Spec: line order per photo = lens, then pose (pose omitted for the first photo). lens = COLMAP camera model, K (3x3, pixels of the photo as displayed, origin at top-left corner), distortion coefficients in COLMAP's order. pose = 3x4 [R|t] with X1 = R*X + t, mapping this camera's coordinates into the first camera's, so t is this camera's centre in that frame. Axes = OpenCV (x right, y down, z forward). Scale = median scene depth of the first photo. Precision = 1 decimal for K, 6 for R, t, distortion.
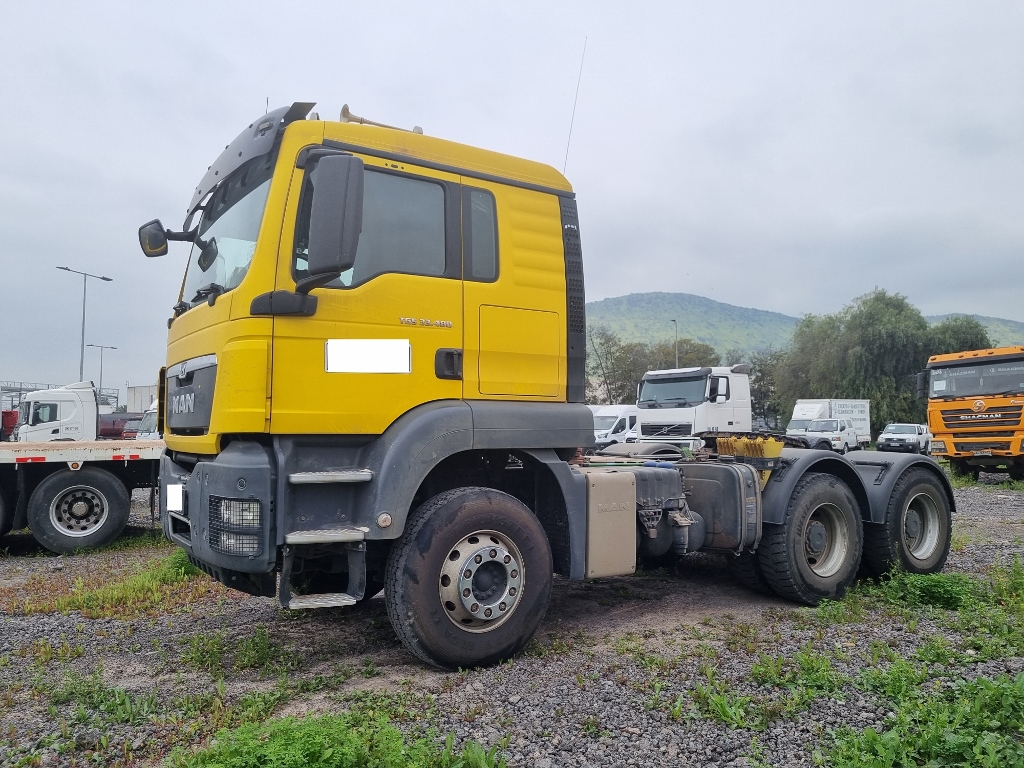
lens RADIAL K [[783.9, 0, 506.6], [0, 783.9, 355.4], [0, 0, 1]] dist [0.056832, -0.047976]
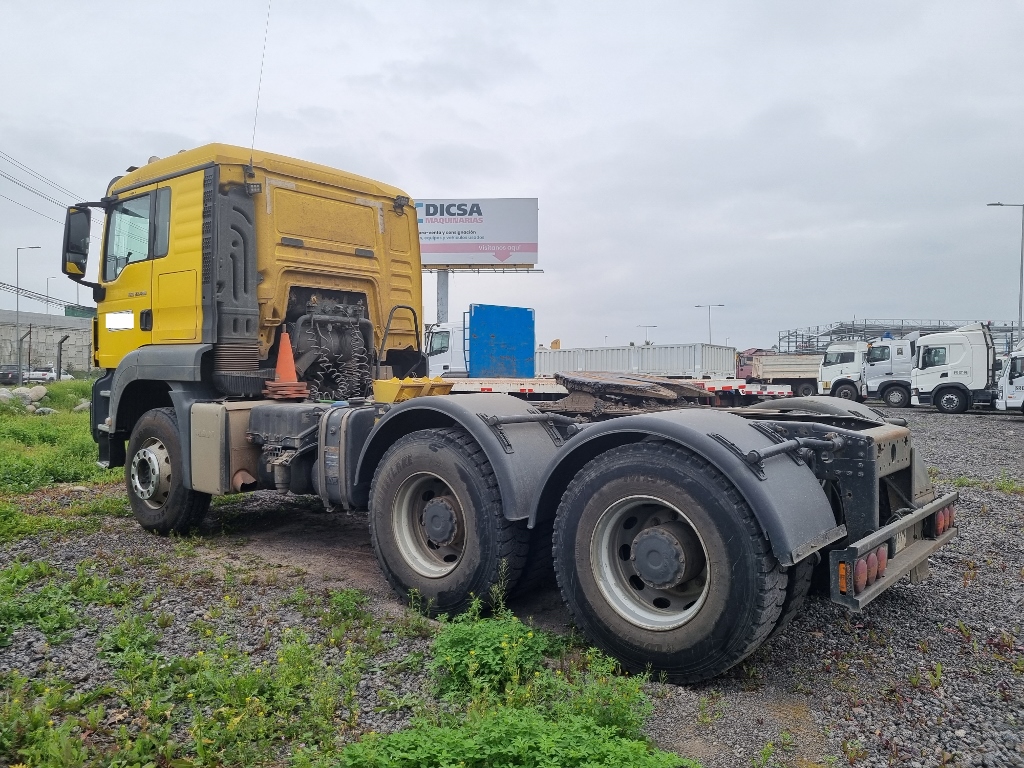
lens RADIAL K [[783.9, 0, 506.6], [0, 783.9, 355.4], [0, 0, 1]] dist [0.056832, -0.047976]
pose [[0.284953, -0.014400, -0.958433, 1.416525], [0.079761, 0.996776, 0.008738, 0.108727], [0.955217, -0.078936, 0.285182, 1.144142]]
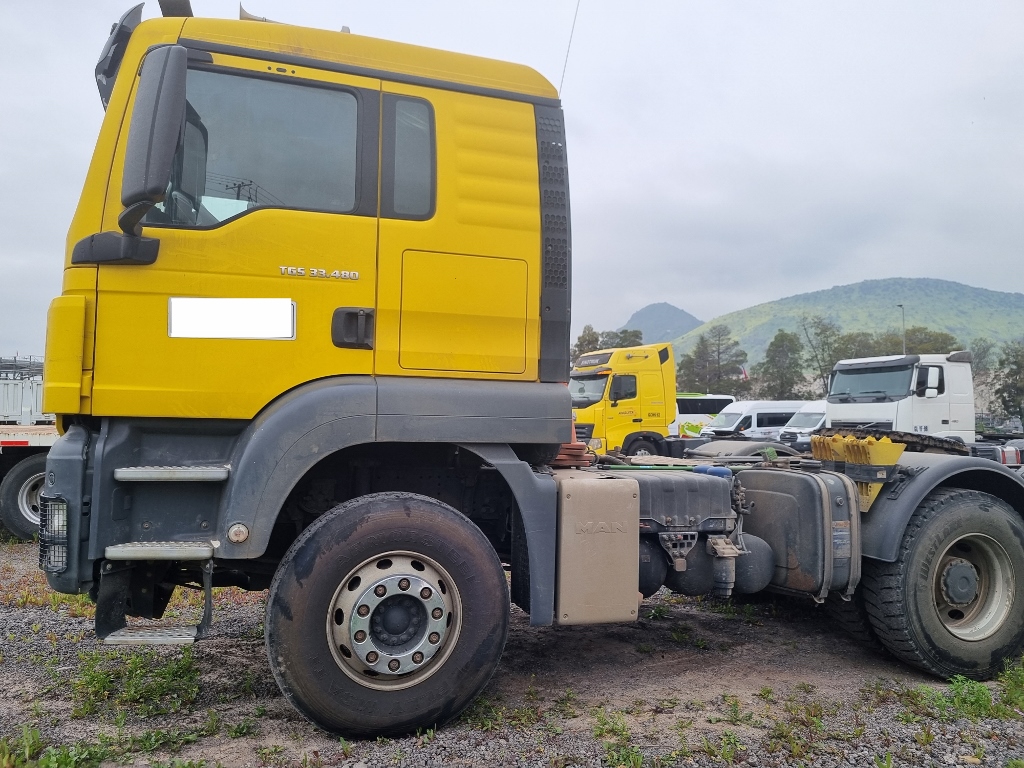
lens RADIAL K [[783.9, 0, 506.6], [0, 783.9, 355.4], [0, 0, 1]] dist [0.056832, -0.047976]
pose [[0.964586, -0.005569, -0.263709, 0.253799], [0.007450, 0.999953, 0.006132, 0.031774], [0.263662, -0.007879, 0.964583, 0.295754]]
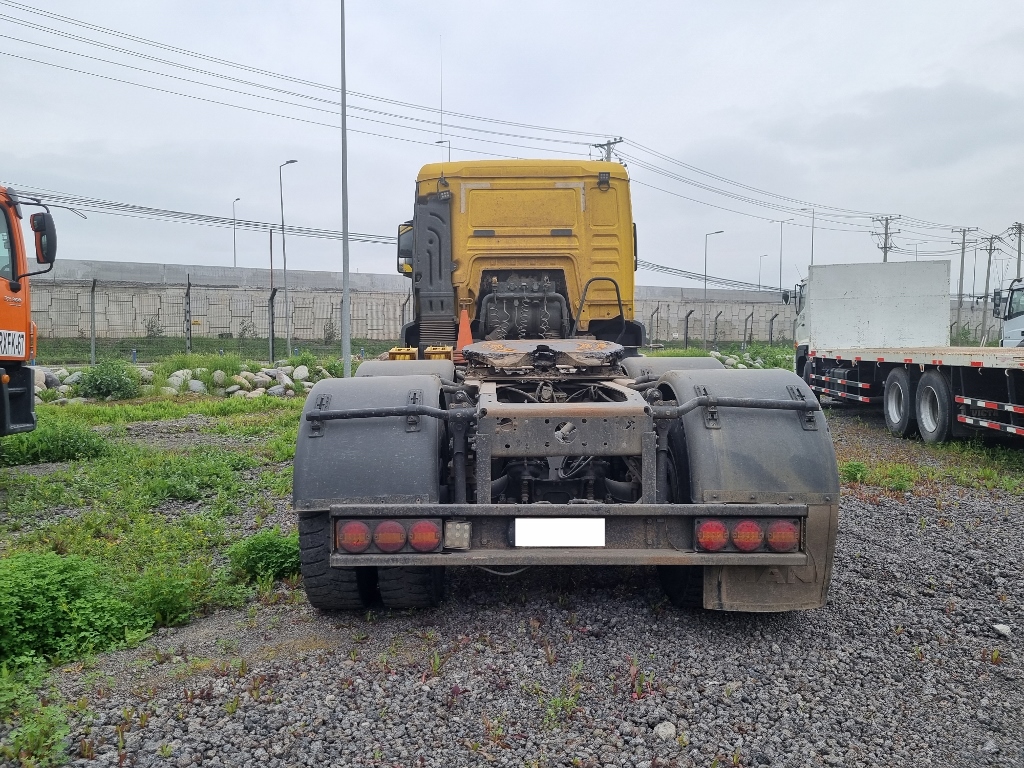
lens RADIAL K [[783.9, 0, 506.6], [0, 783.9, 355.4], [0, 0, 1]] dist [0.056832, -0.047976]
pose [[-0.550097, 0.016519, -0.834938, 1.344740], [0.081552, 0.996088, -0.034023, 0.205079], [0.831109, -0.086807, -0.549292, 2.084910]]
